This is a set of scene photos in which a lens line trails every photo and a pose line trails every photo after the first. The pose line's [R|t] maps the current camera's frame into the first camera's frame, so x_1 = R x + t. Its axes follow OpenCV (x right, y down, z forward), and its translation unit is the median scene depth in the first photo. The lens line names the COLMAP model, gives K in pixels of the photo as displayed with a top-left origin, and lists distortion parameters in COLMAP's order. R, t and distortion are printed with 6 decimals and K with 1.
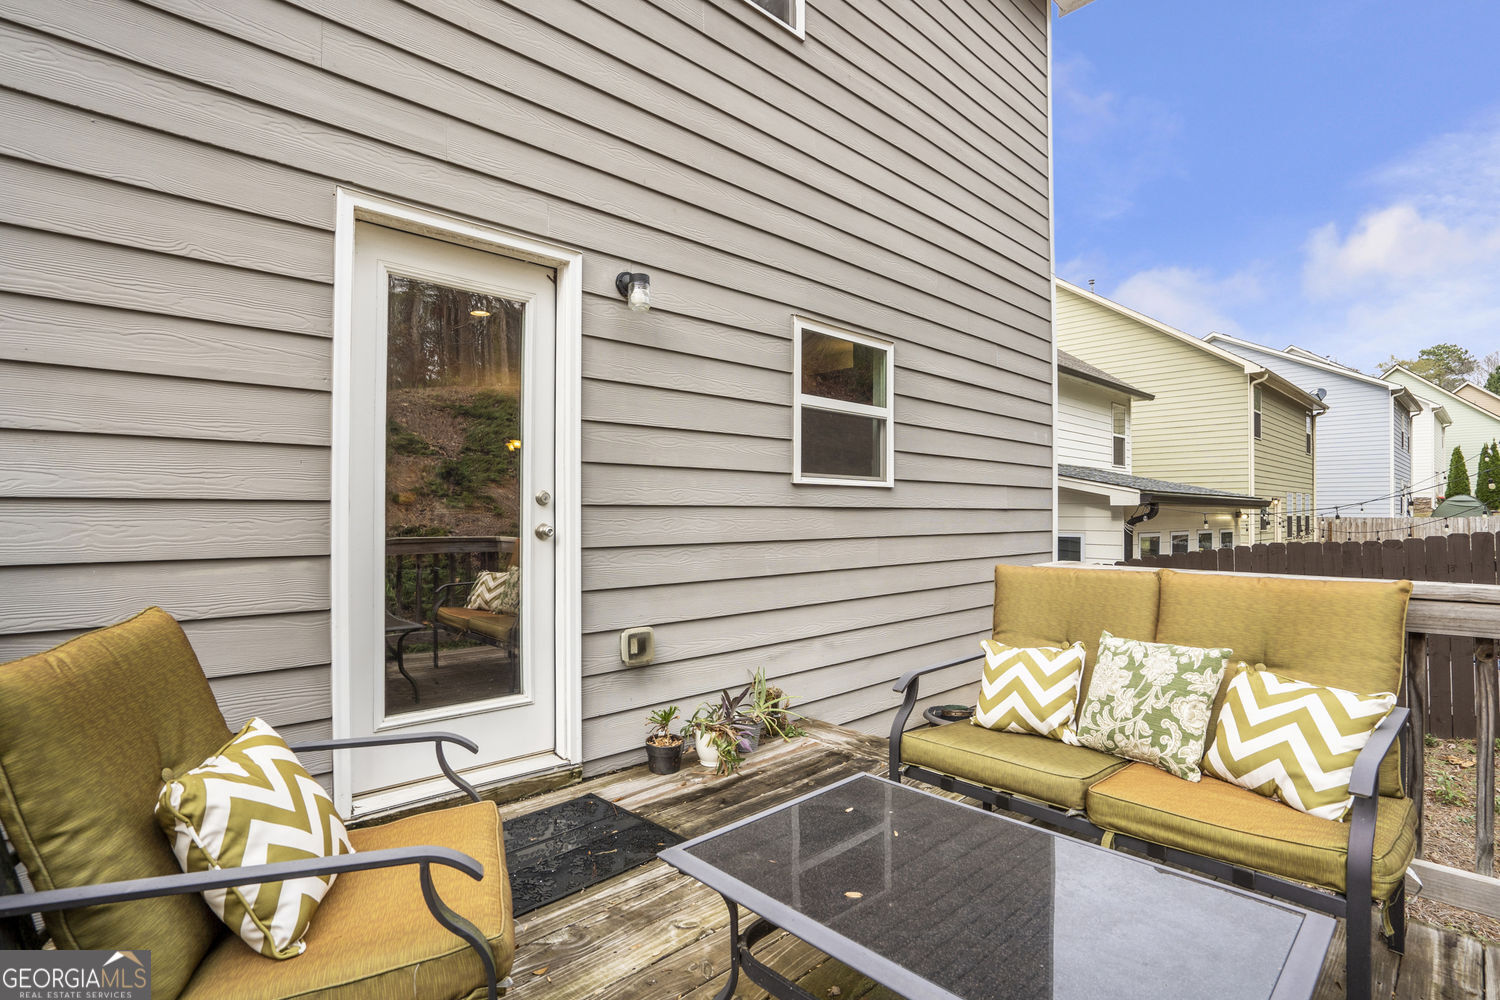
lens RADIAL K [[707.1, 0, 742.9], [0, 707.1, 499.8], [0, 0, 1]] dist [0.019477, 0.000139]
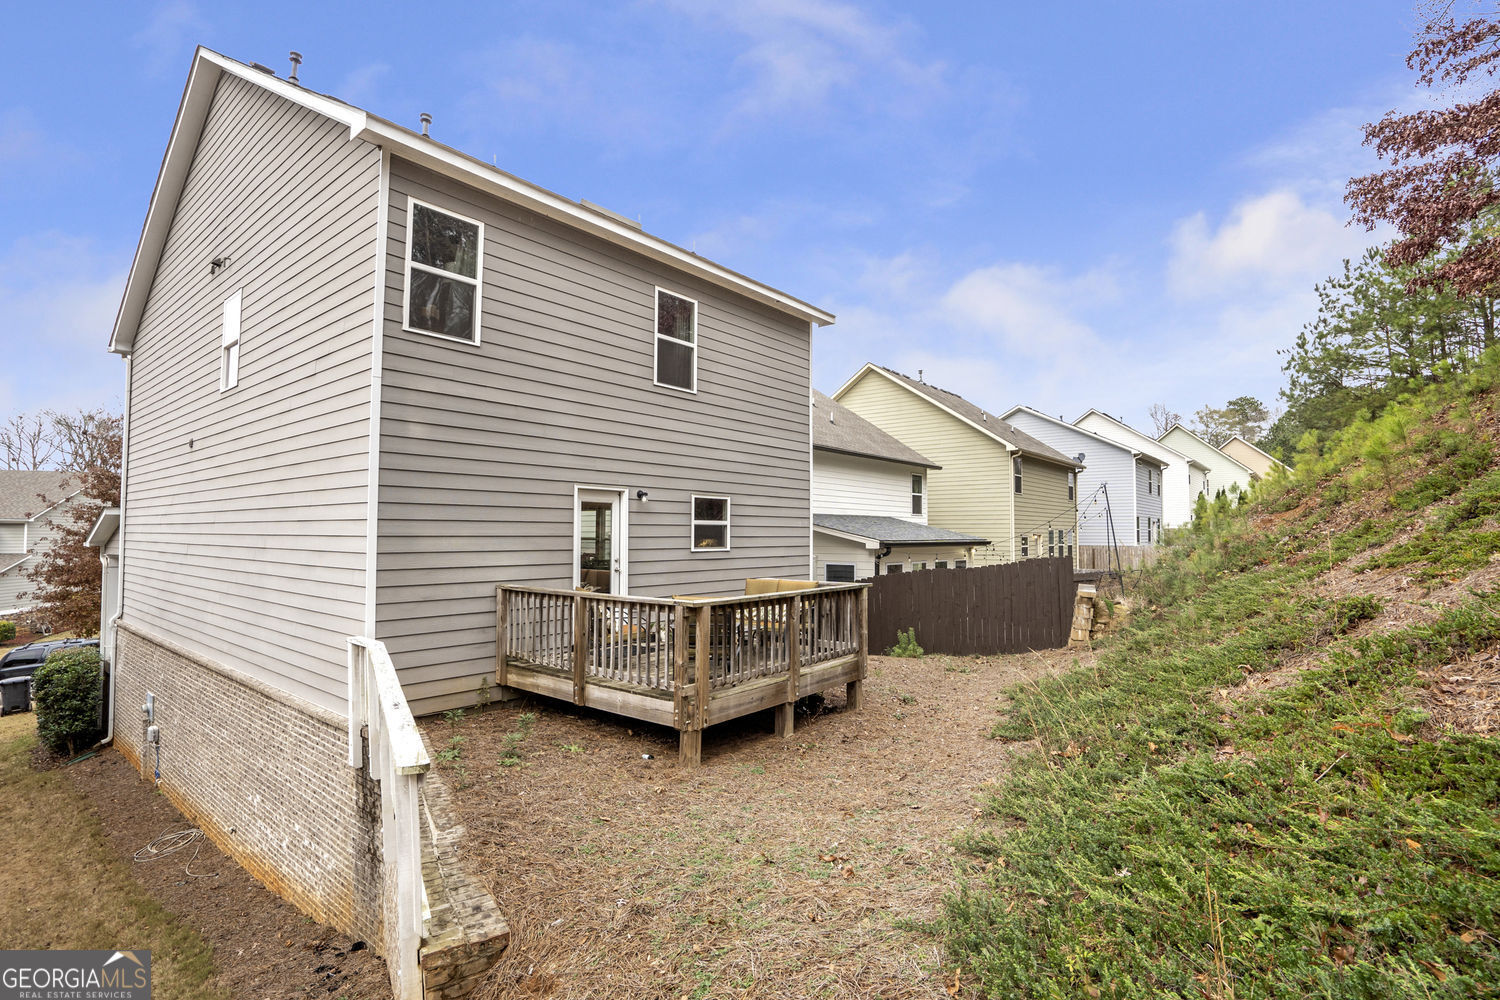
lens RADIAL K [[707.1, 0, 742.9], [0, 707.1, 499.8], [0, 0, 1]] dist [0.019477, 0.000139]
pose [[0.992103, 0.007898, 0.125177, -0.072370], [-0.004144, 0.999535, -0.030218, -0.128835], [-0.125358, 0.029461, 0.991674, -1.651556]]
